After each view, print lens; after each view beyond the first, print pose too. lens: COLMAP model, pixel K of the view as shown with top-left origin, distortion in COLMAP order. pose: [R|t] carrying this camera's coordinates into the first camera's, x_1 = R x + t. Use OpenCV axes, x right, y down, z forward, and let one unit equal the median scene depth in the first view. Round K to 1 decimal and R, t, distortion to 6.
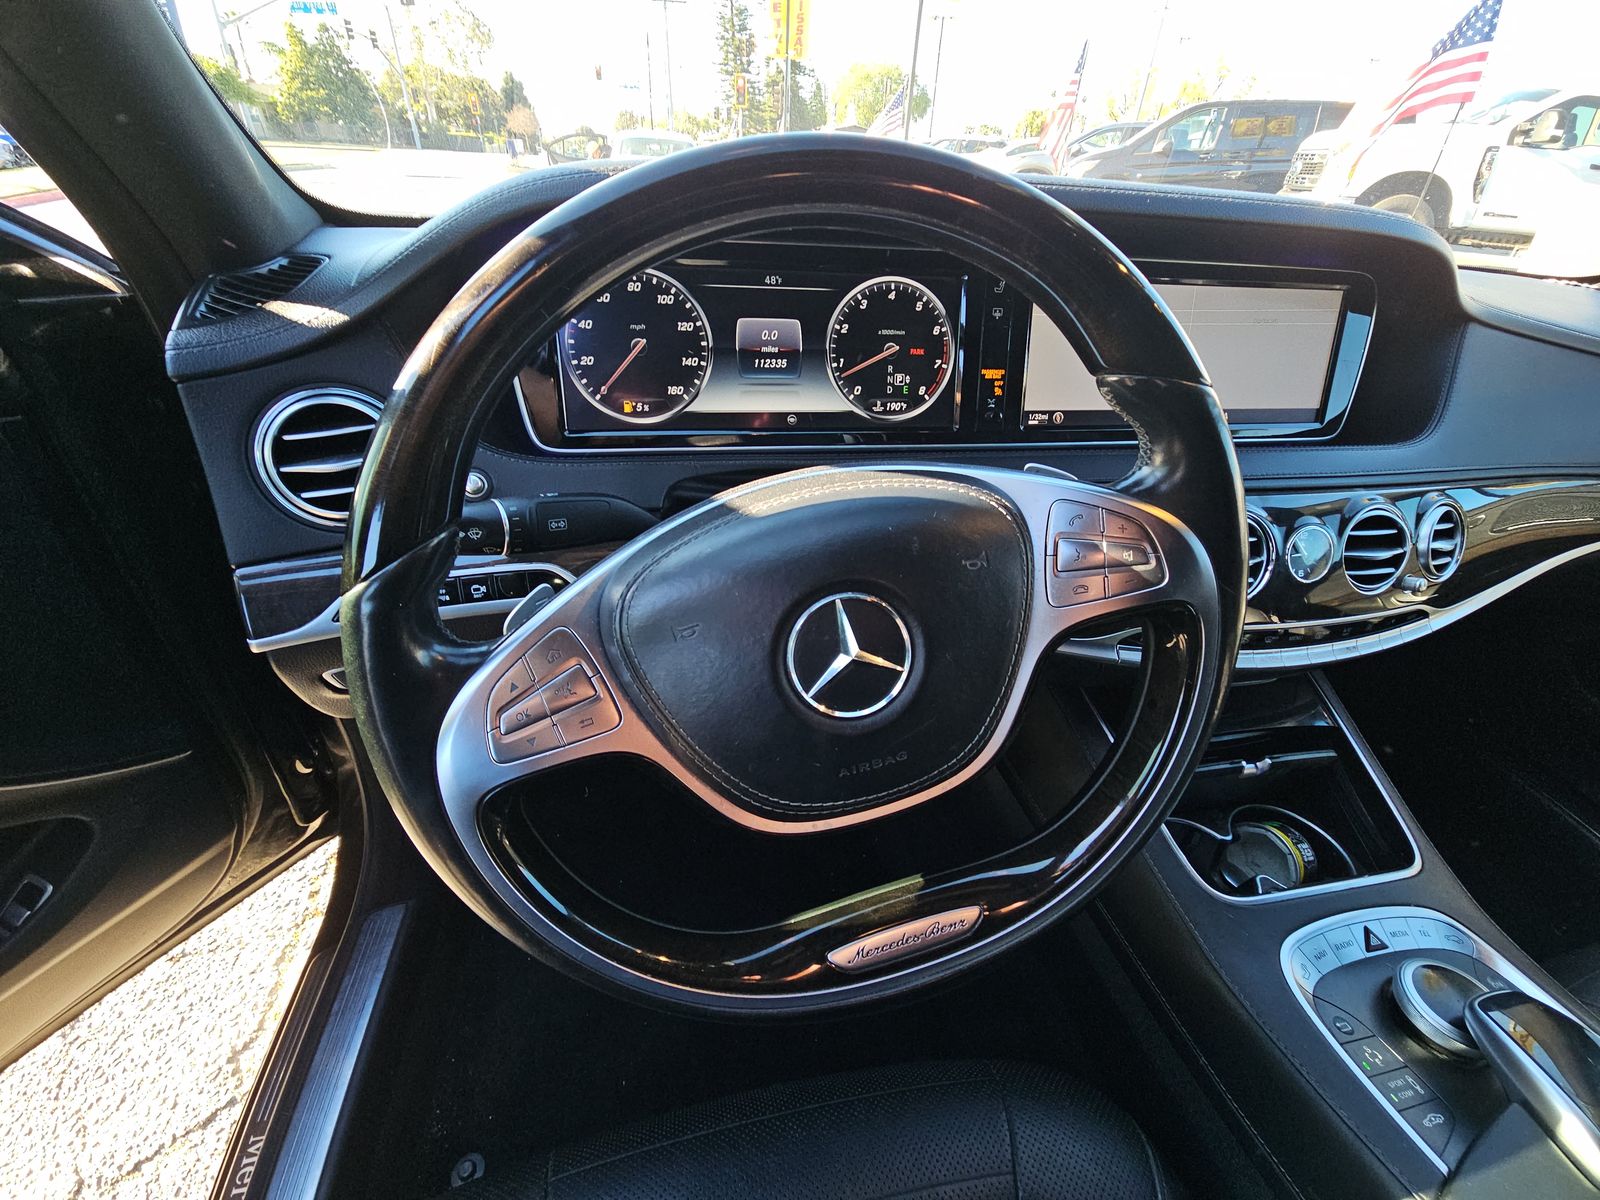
lens RADIAL K [[657.0, 0, 816.8], [0, 657.0, 607.3], [0, 0, 1]] dist [0.013399, -0.014854]
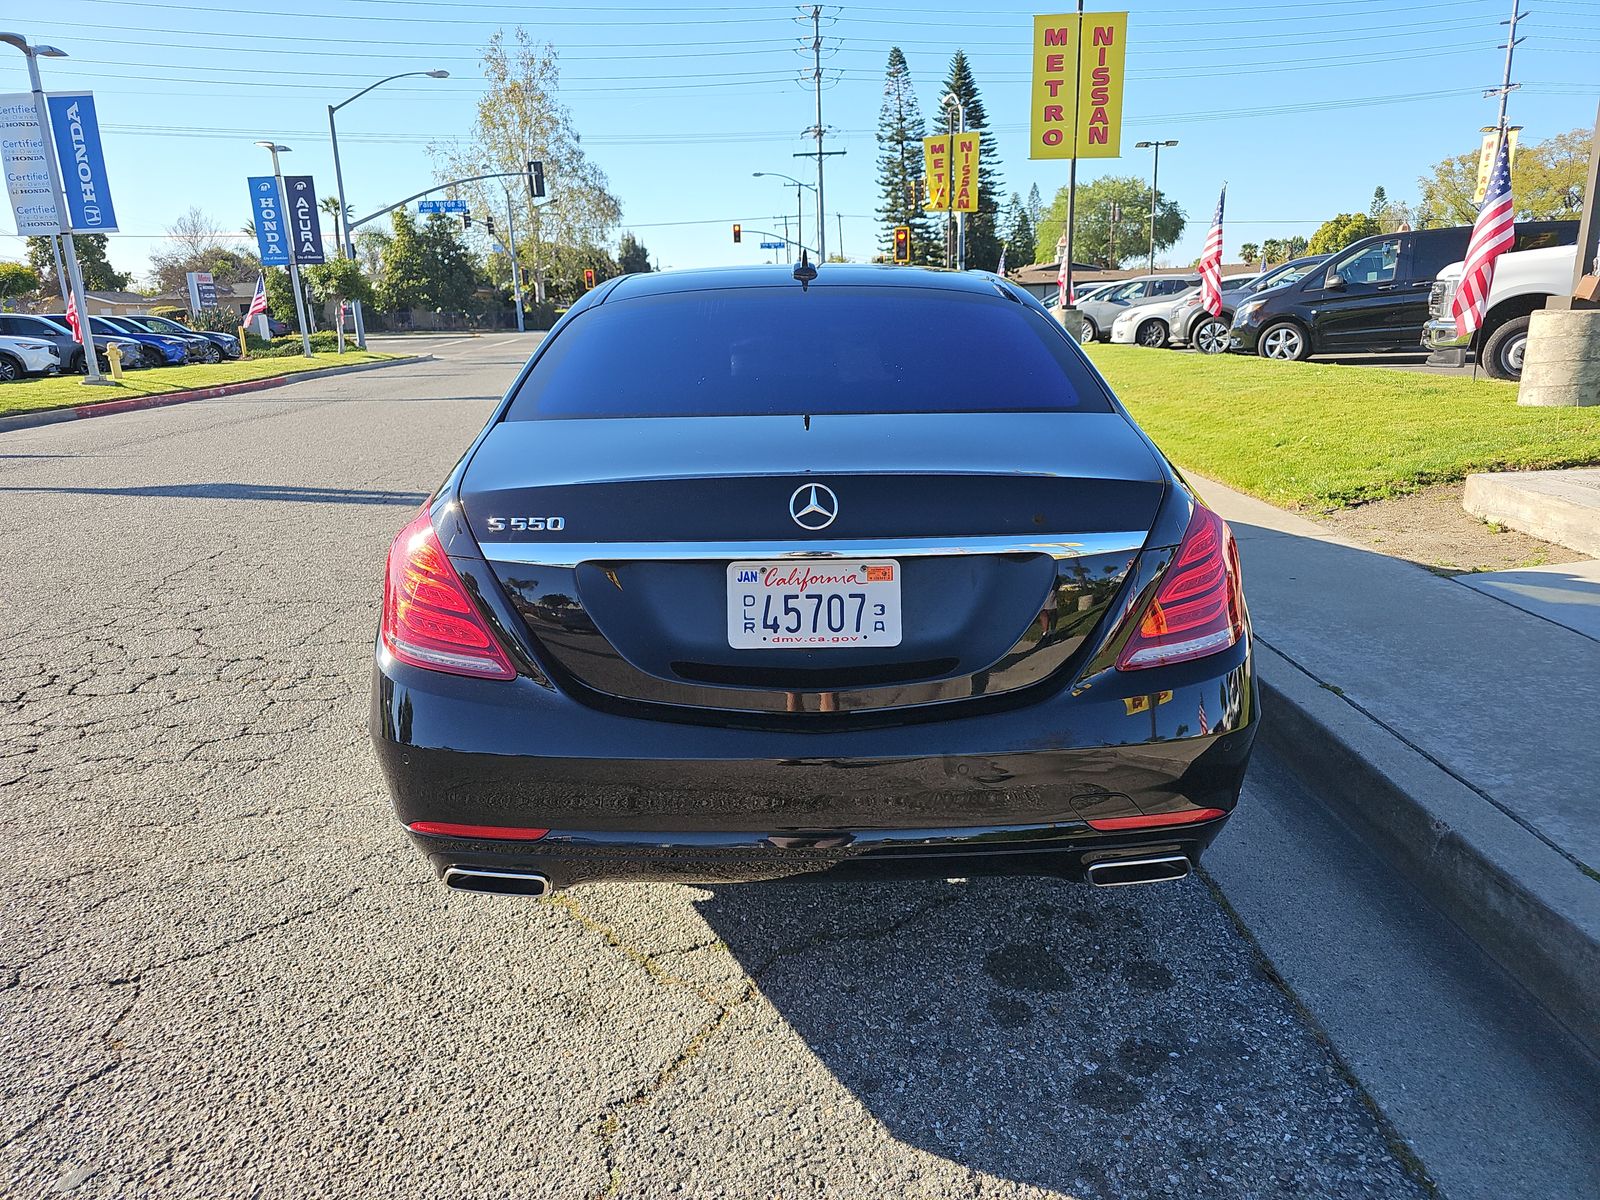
lens RADIAL K [[1036.7, 0, 798.8], [0, 1036.7, 596.1], [0, 0, 1]] dist [0.040060, -0.028316]
pose [[0.976356, -0.017722, -0.215441, 1.250689], [-0.053422, 0.945939, -0.319914, 1.844933], [0.209464, 0.323859, 0.922627, -3.213710]]
